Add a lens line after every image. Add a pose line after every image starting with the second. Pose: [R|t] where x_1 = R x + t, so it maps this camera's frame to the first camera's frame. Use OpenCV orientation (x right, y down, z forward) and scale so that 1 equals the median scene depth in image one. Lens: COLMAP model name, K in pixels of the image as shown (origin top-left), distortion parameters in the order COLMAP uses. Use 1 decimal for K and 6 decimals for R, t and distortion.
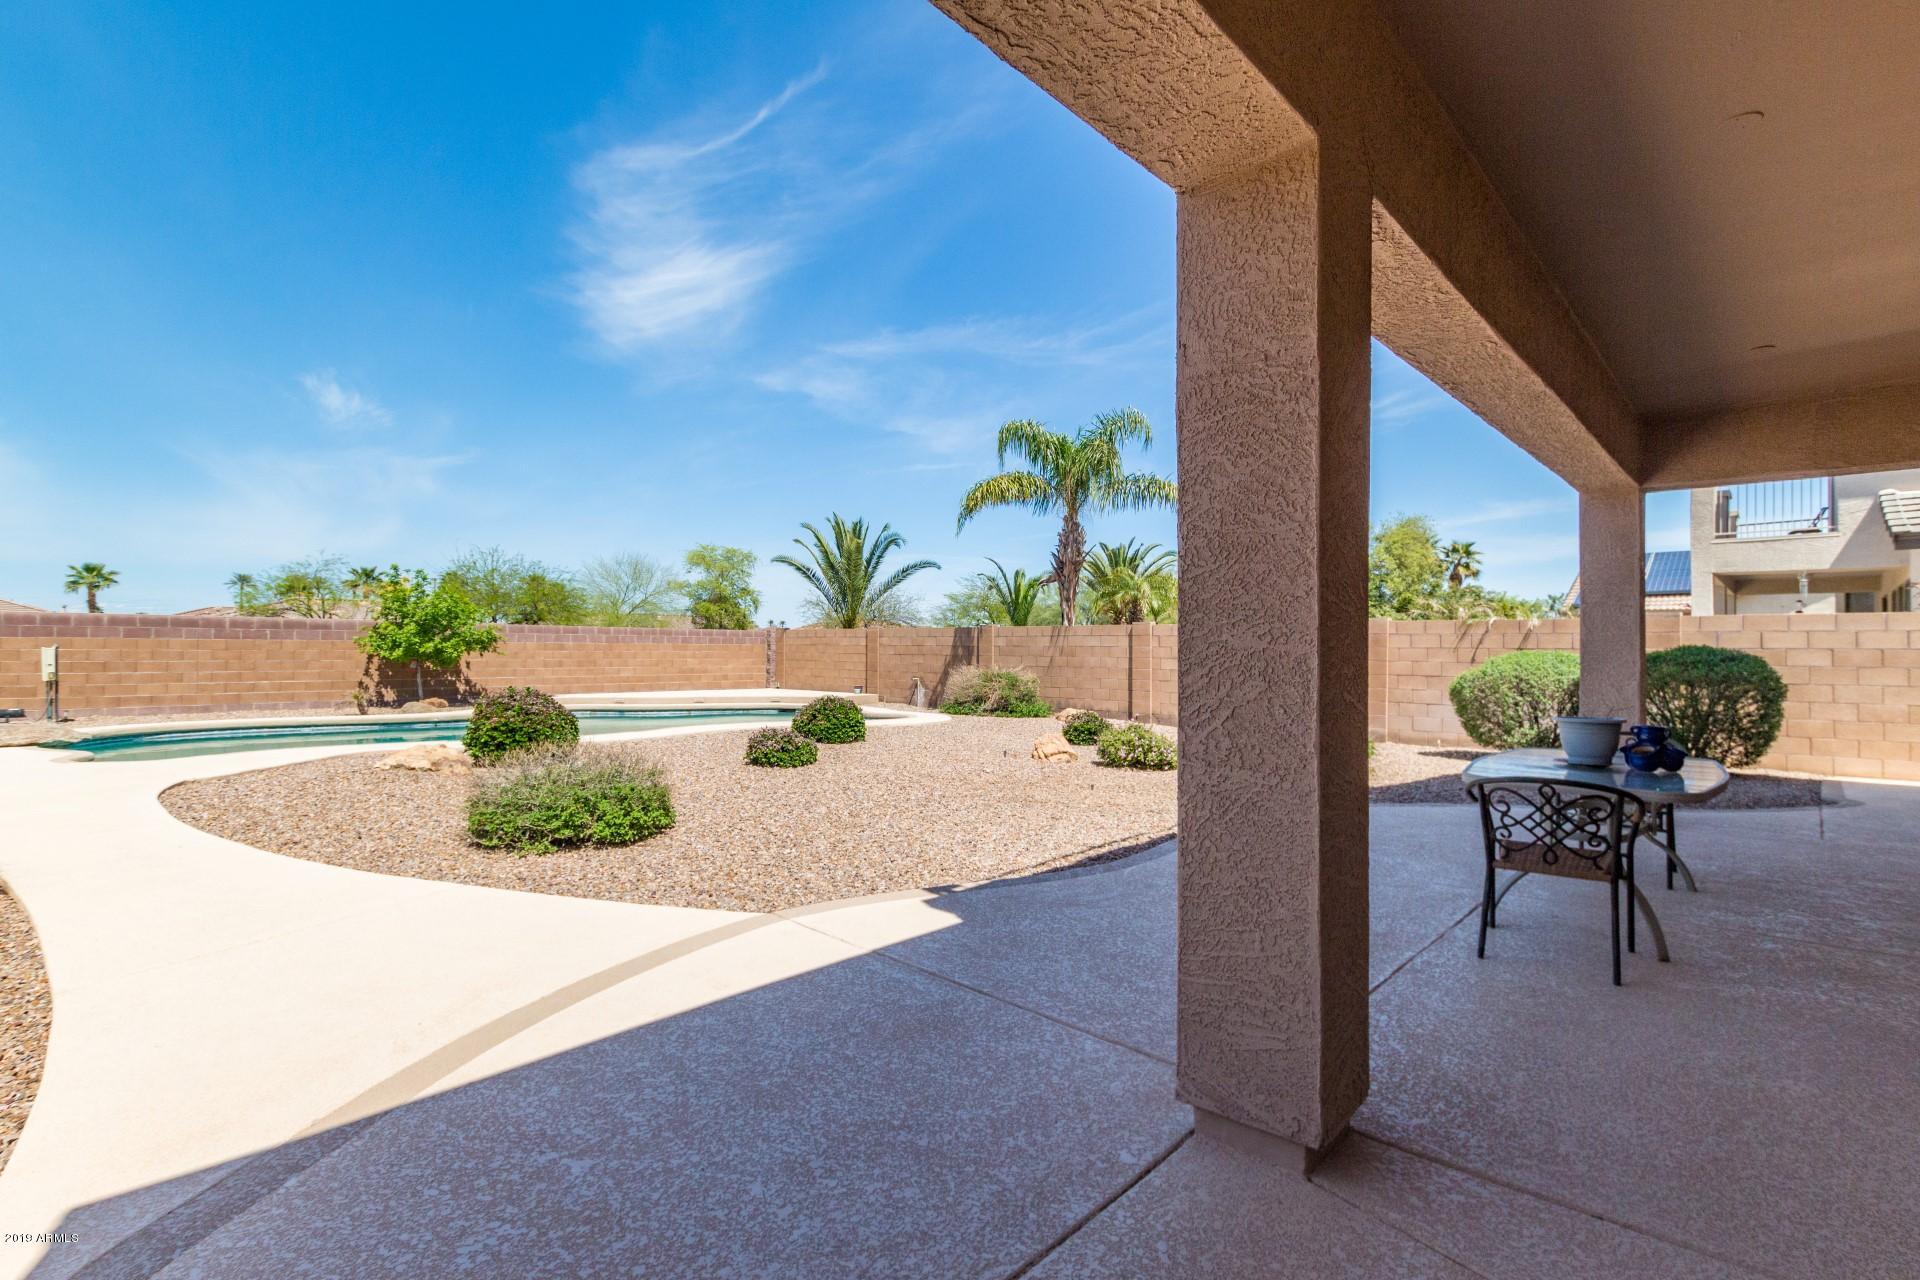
lens RADIAL K [[881.9, 0, 952.9], [0, 881.9, 622.2], [0, 0, 1]] dist [-0.010225, -0.000590]
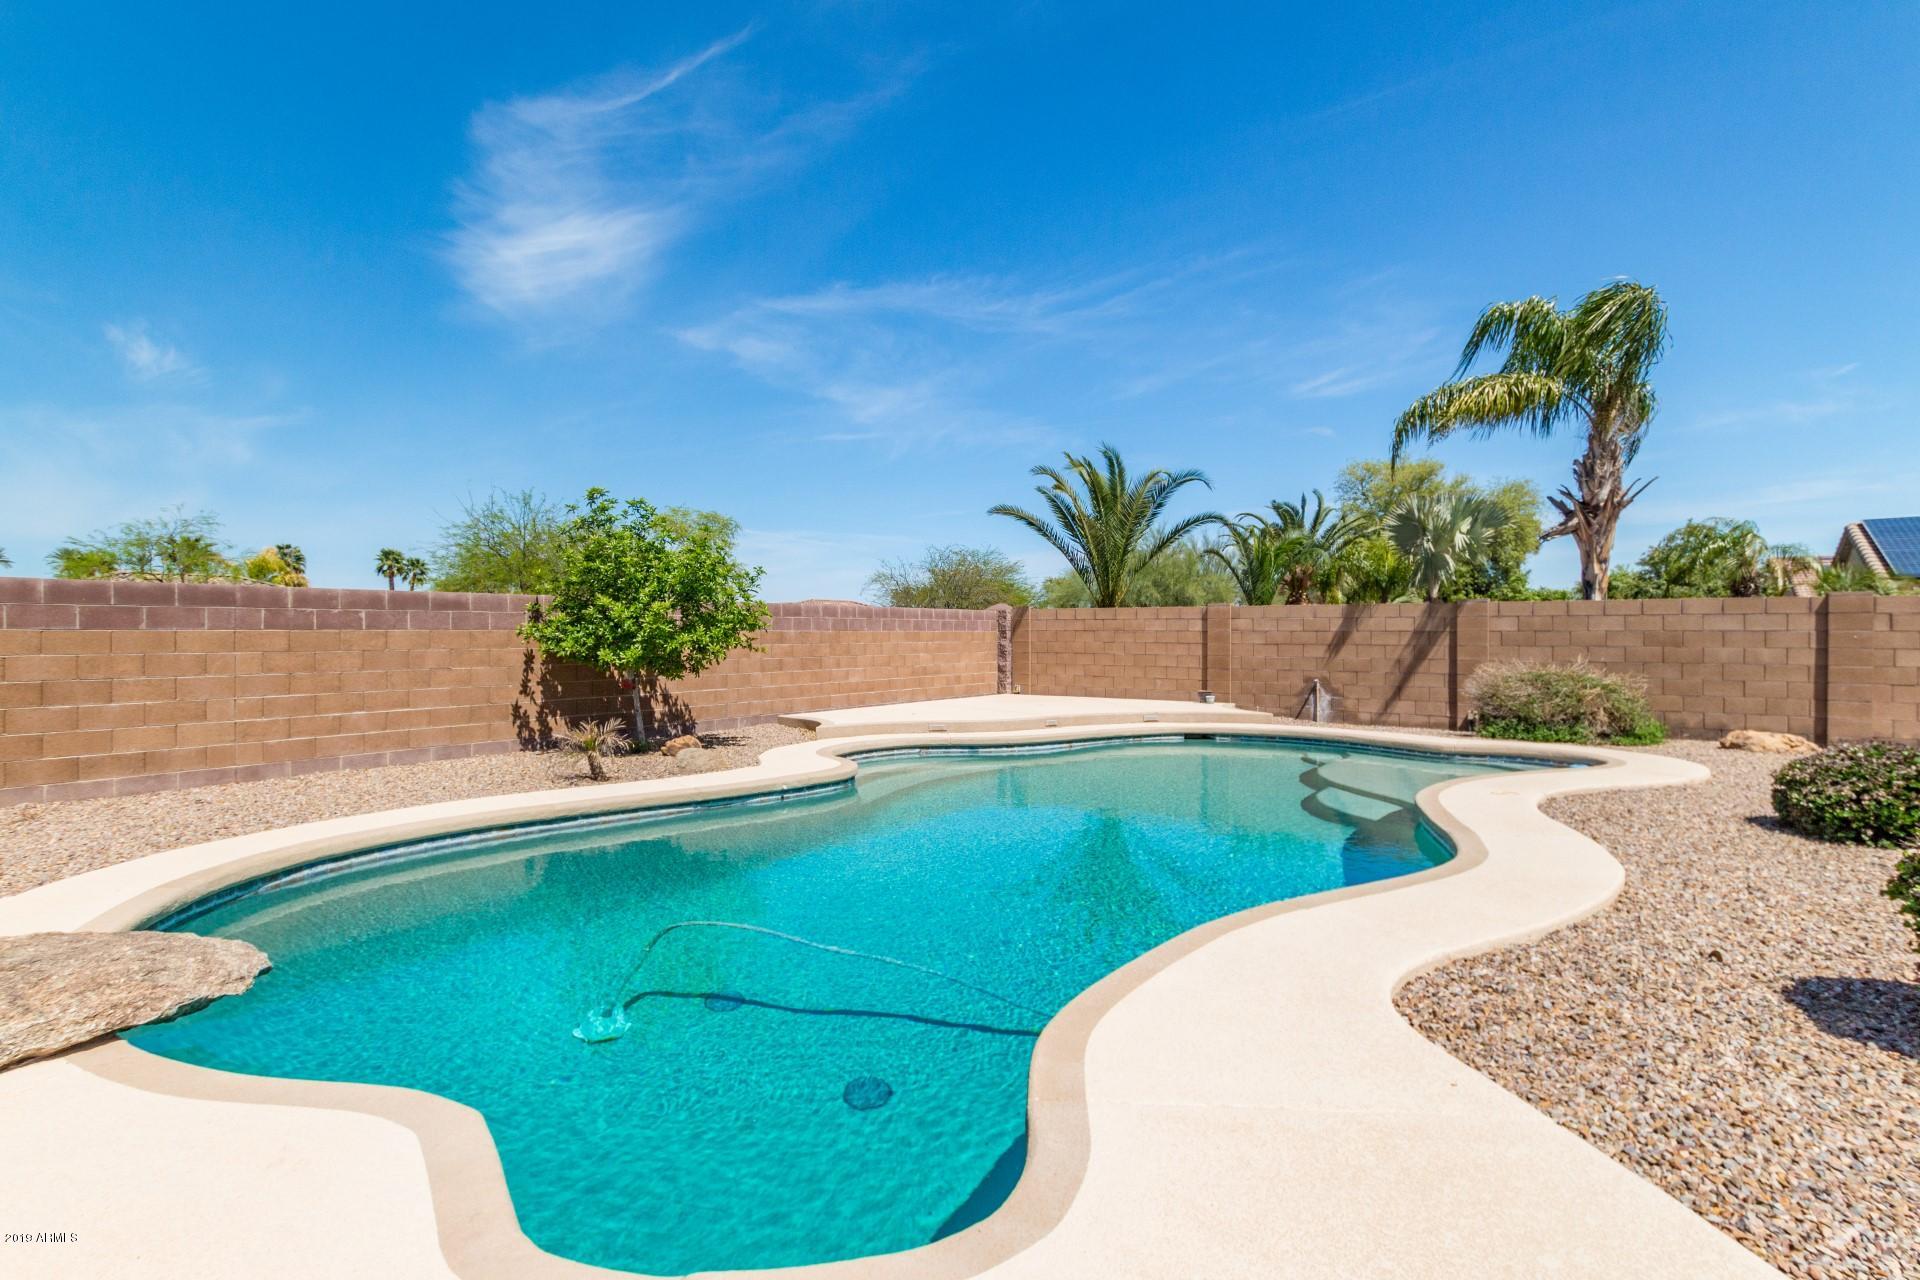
lens RADIAL K [[881.9, 0, 908.9], [0, 881.9, 503.0], [0, 0, 1]] dist [-0.010225, -0.000590]
pose [[0.992060, 0.011482, 0.125241, -0.372799], [0.002623, 0.993718, -0.111883, 0.003009], [-0.125739, 0.111323, 0.985798, 0.308891]]
